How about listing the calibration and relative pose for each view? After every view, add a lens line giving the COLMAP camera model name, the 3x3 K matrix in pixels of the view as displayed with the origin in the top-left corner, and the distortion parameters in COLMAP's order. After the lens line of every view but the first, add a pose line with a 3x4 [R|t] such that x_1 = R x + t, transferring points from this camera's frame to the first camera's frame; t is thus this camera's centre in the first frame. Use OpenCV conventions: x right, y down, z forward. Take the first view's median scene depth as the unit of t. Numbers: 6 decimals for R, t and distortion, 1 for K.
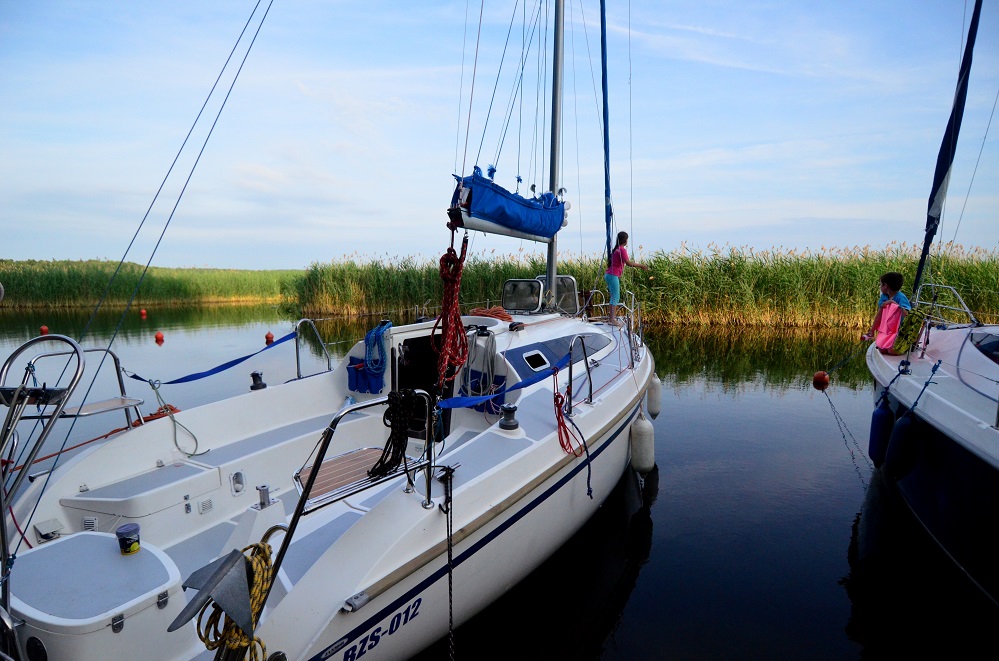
lens RADIAL K [[486.8, 0, 505.8], [0, 486.8, 277.5], [0, 0, 1]] dist [0.042049, -0.053777]
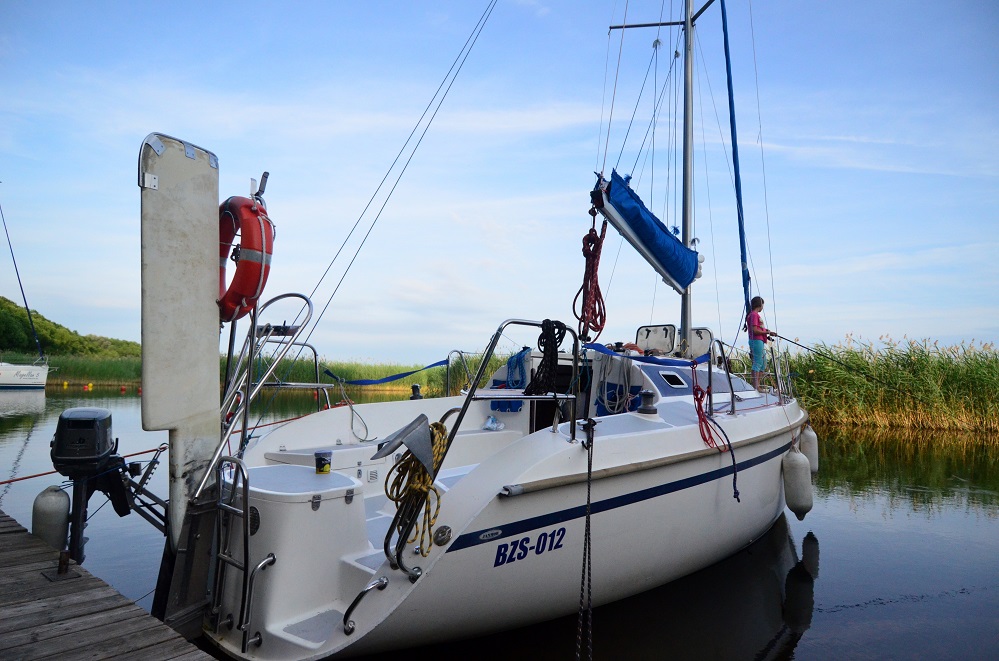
lens RADIAL K [[486.8, 0, 505.8], [0, 486.8, 277.5], [0, 0, 1]] dist [0.042049, -0.053777]
pose [[0.966138, -0.013794, -0.257659, -0.011242], [-0.040391, 0.978175, -0.203820, 0.238903], [0.254847, 0.207325, 0.944494, -0.101526]]
